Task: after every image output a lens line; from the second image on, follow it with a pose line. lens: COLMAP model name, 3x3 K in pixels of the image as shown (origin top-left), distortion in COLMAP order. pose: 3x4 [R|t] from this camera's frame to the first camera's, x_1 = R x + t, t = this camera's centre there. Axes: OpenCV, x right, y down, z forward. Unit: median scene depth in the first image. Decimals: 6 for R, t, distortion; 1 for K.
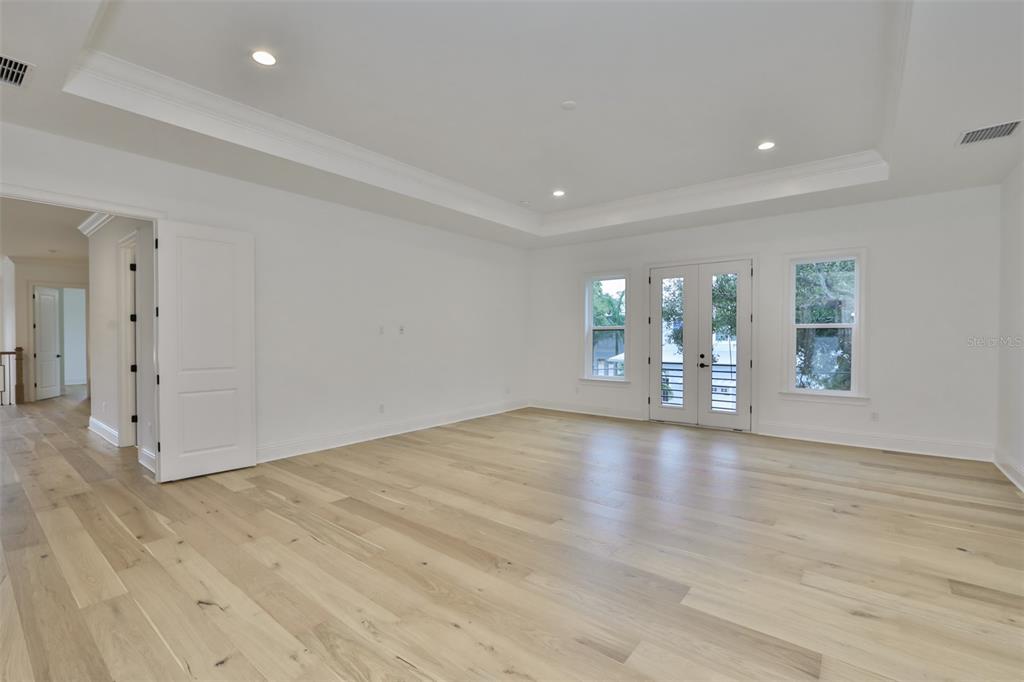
lens RADIAL K [[443.9, 0, 512.0], [0, 443.9, 341.0], [0, 0, 1]] dist [-0.009459, 0.000081]
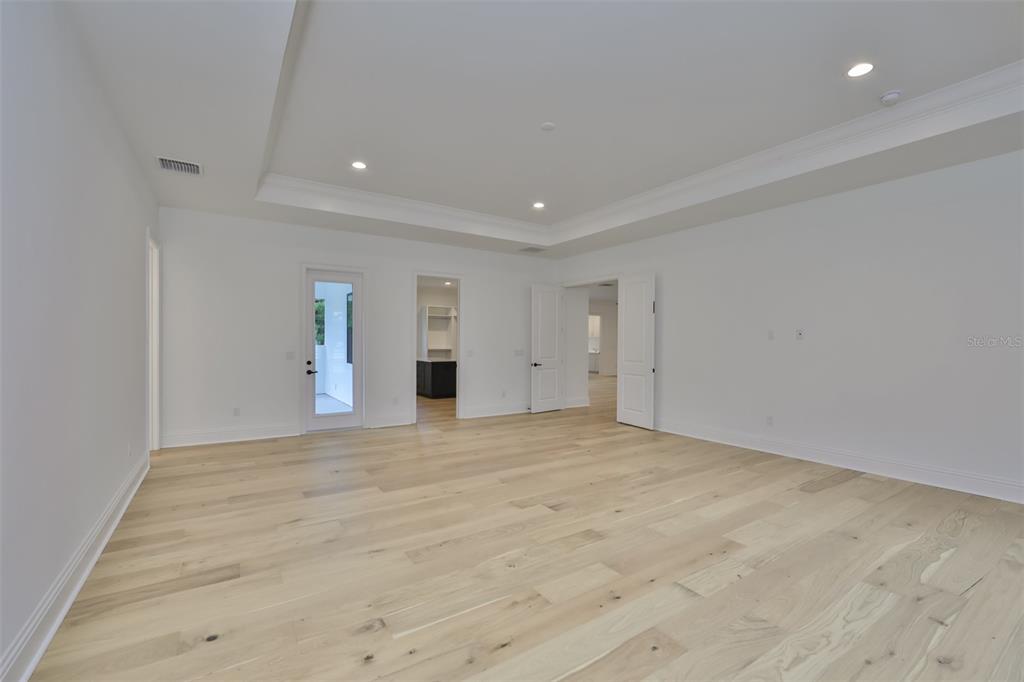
lens RADIAL K [[443.9, 0, 512.0], [0, 443.9, 341.0], [0, 0, 1]] dist [-0.009459, 0.000081]
pose [[-0.316302, -0.004622, -0.948647, 1.202926], [-0.011845, 0.999929, -0.000922, -0.003744], [0.948585, 0.010945, -0.316335, 1.303777]]
